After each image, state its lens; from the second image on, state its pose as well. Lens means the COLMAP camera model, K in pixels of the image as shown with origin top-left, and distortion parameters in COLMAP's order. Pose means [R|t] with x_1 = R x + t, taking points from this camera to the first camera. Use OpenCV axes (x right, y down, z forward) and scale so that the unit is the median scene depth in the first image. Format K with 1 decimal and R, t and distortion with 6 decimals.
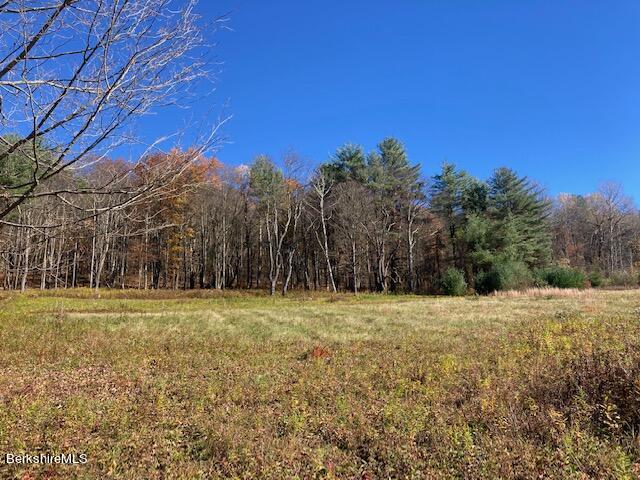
lens RADIAL K [[492.3, 0, 320.0], [0, 492.3, 240.0], [0, 0, 1]] dist [-0.000445, -0.005636]
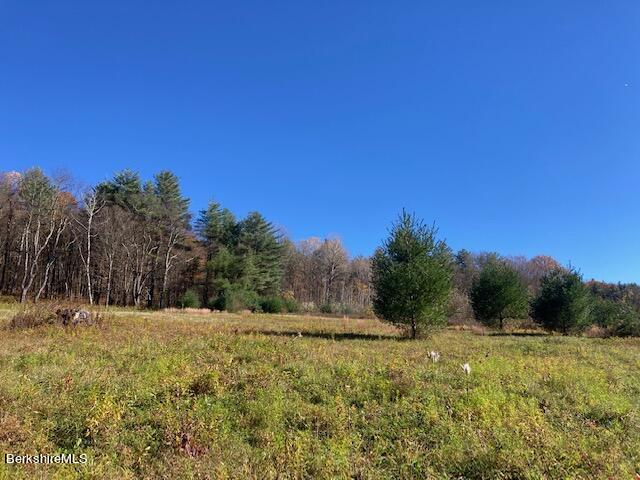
lens RADIAL K [[492.3, 0, 320.0], [0, 492.3, 240.0], [0, 0, 1]] dist [-0.000445, -0.005636]
pose [[0.920649, 0.121159, 0.371116, 0.074297], [-0.104183, 0.992396, -0.065538, -0.015876], [-0.376234, 0.021674, 0.926271, -0.190219]]
